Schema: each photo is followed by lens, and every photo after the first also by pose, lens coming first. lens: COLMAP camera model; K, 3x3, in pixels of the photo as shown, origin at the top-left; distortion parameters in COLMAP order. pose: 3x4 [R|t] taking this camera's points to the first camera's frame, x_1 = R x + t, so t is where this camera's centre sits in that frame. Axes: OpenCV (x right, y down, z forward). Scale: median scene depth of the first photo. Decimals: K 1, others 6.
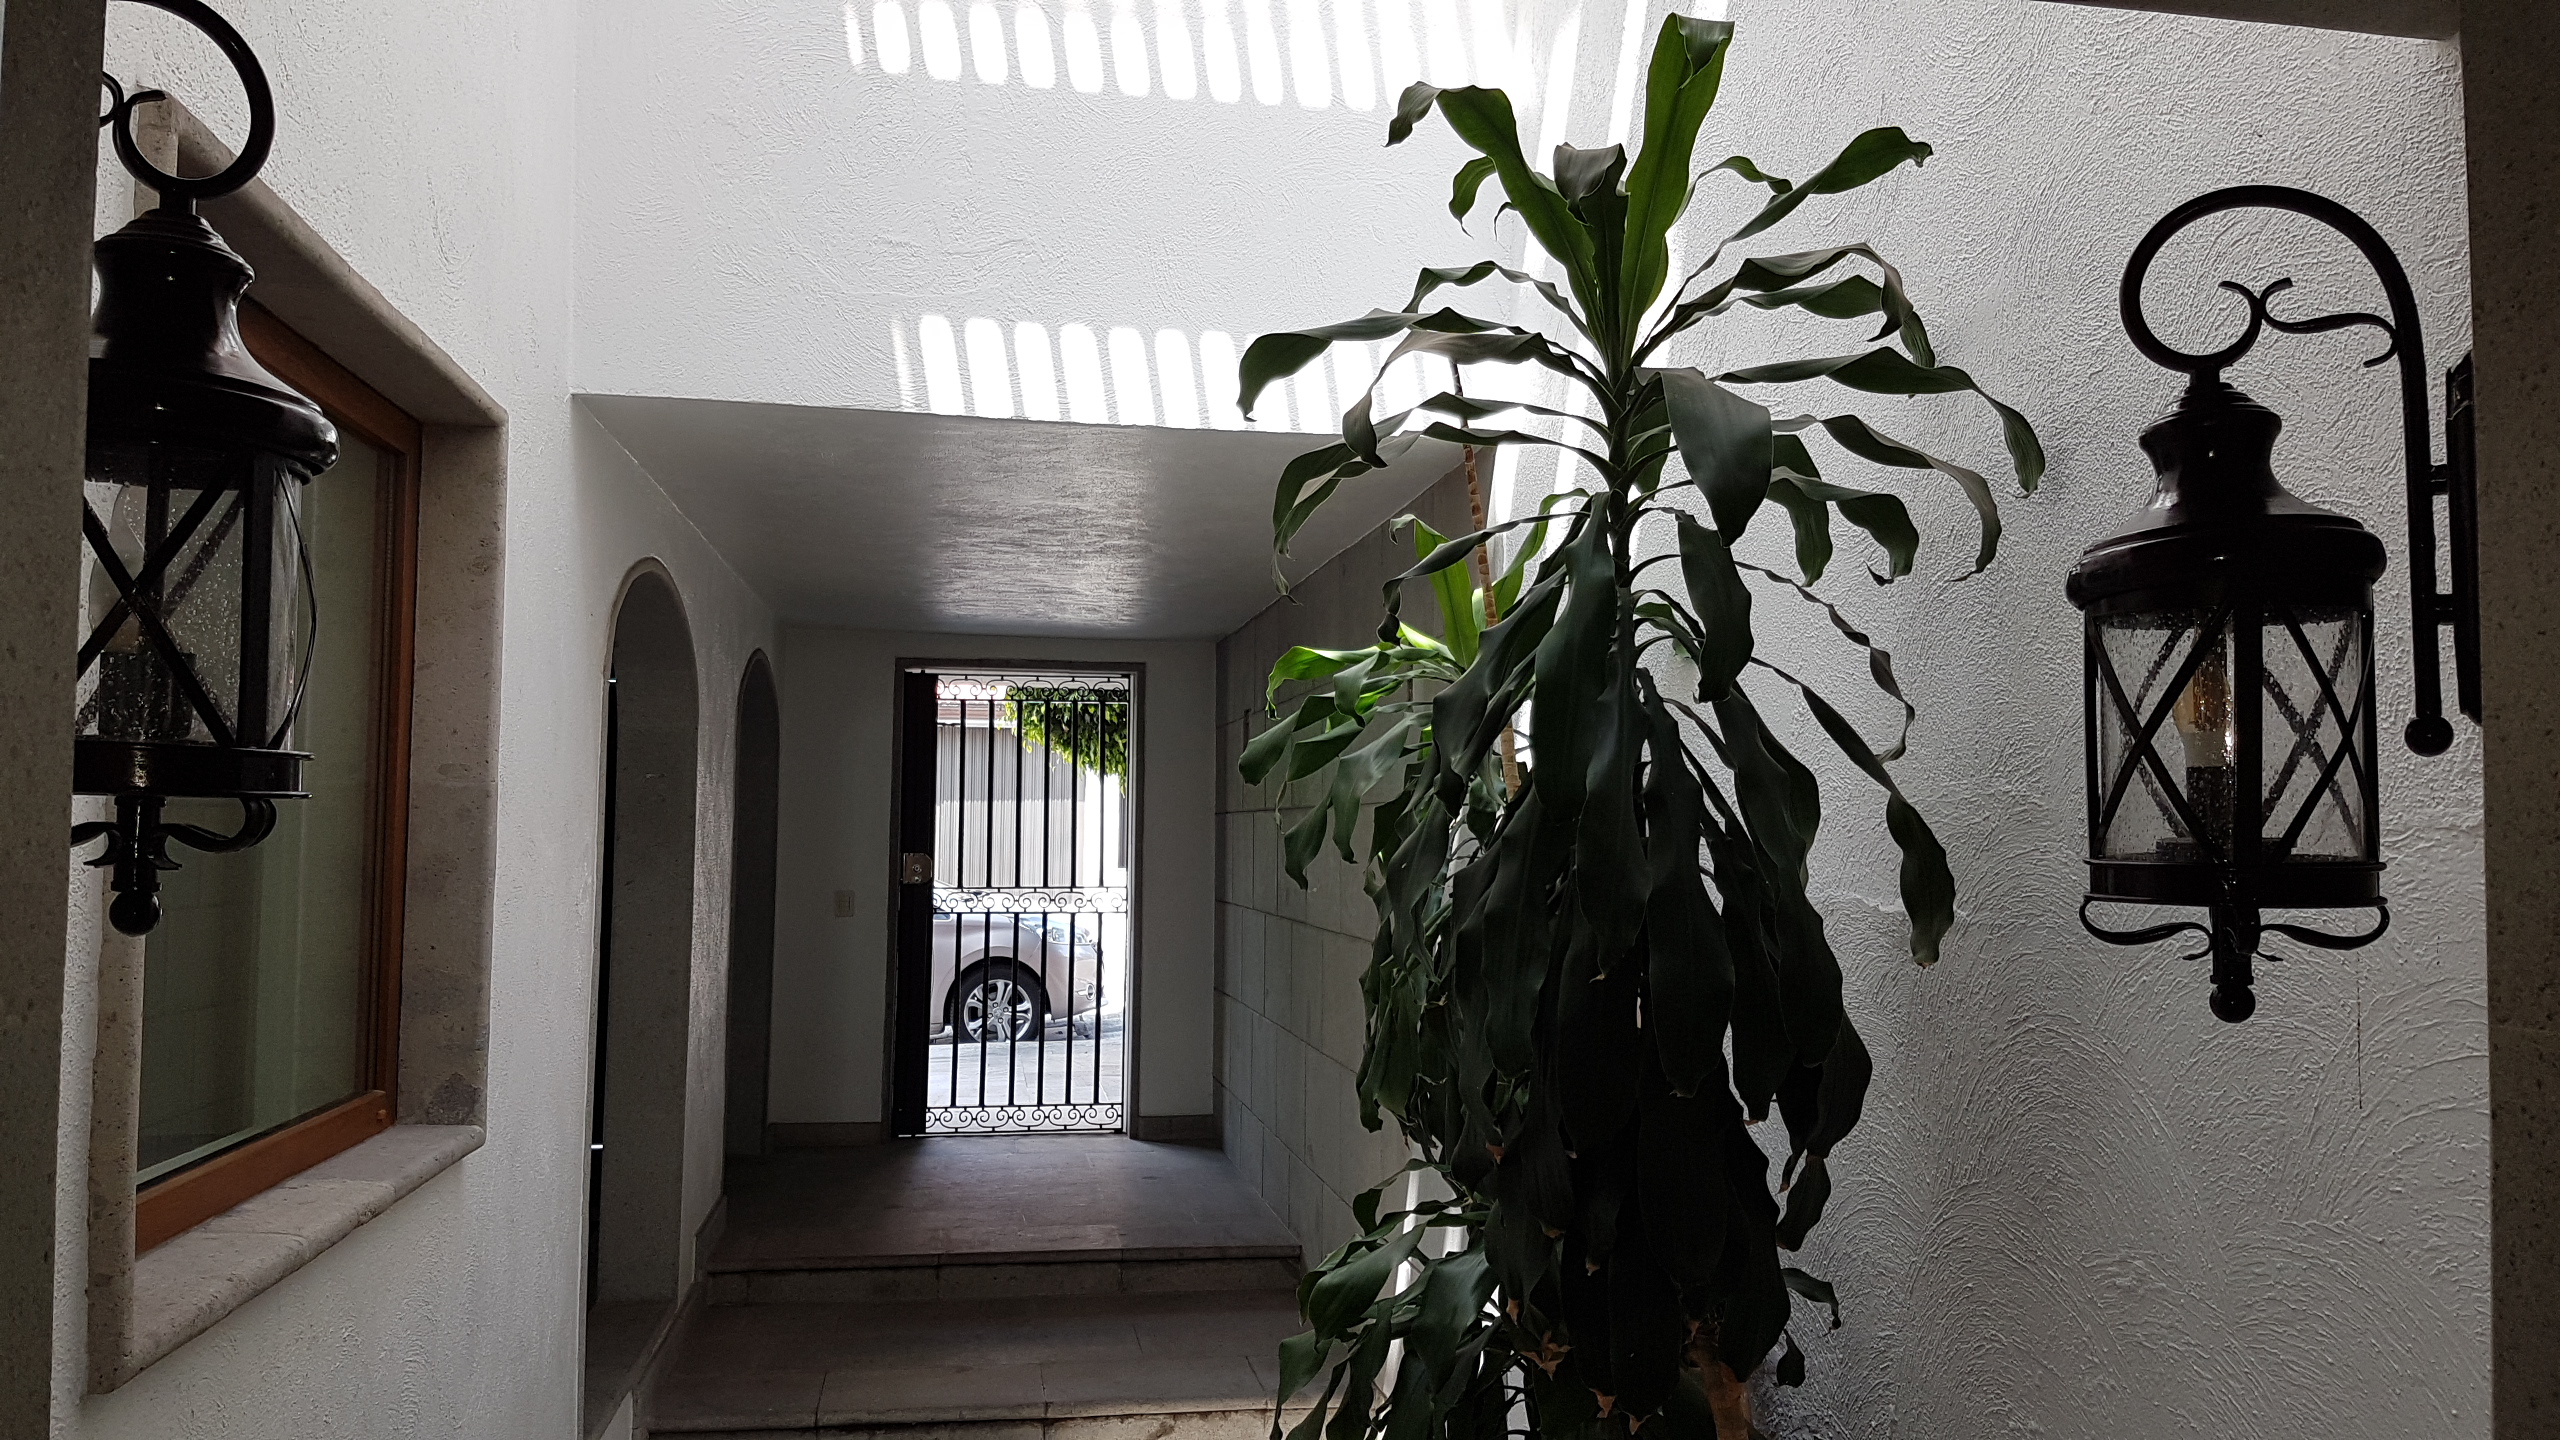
lens RADIAL K [[1977.6, 0, 1280.6], [0, 1977.6, 721.6], [0, 0, 1]] dist [0.039014, -0.069438]
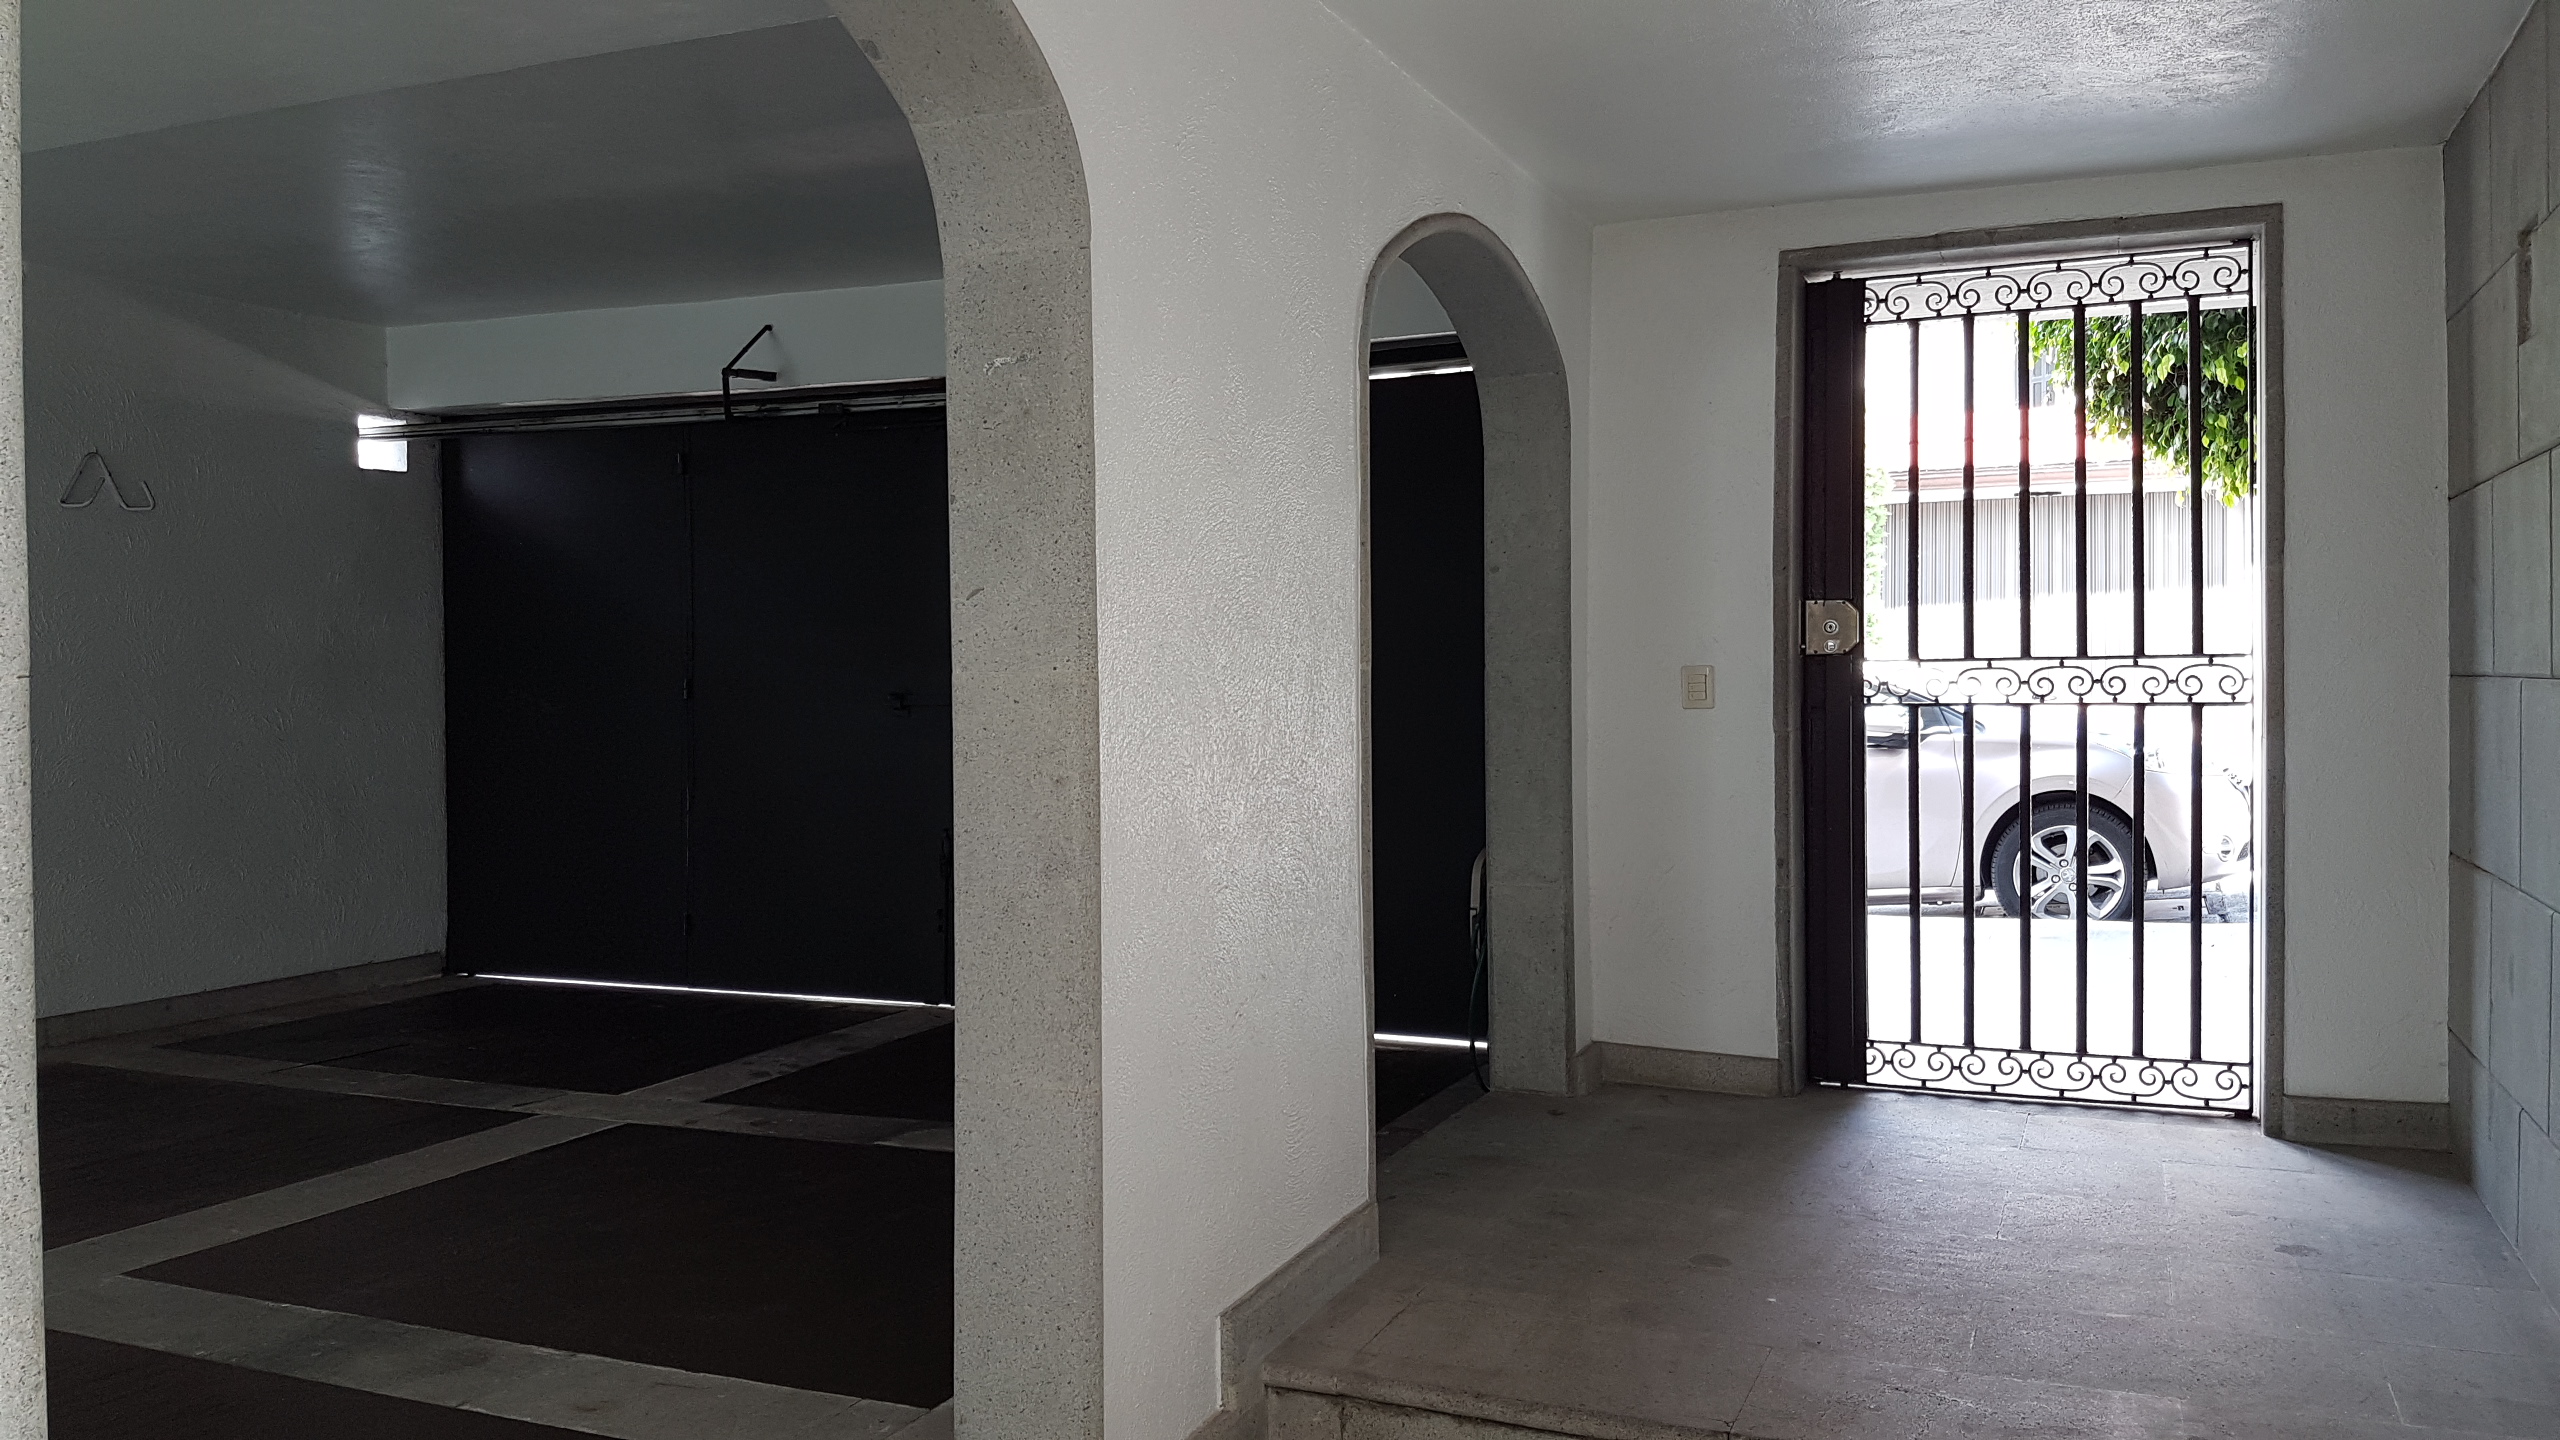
lens RADIAL K [[1977.6, 0, 1232.8], [0, 1977.6, 677.4], [0, 0, 1]] dist [0.039014, -0.069438]
pose [[0.833751, -0.008582, -0.552074, -0.012648], [0.041731, 0.997999, 0.047508, 0.053537], [0.550561, -0.062649, 0.832441, 0.419152]]
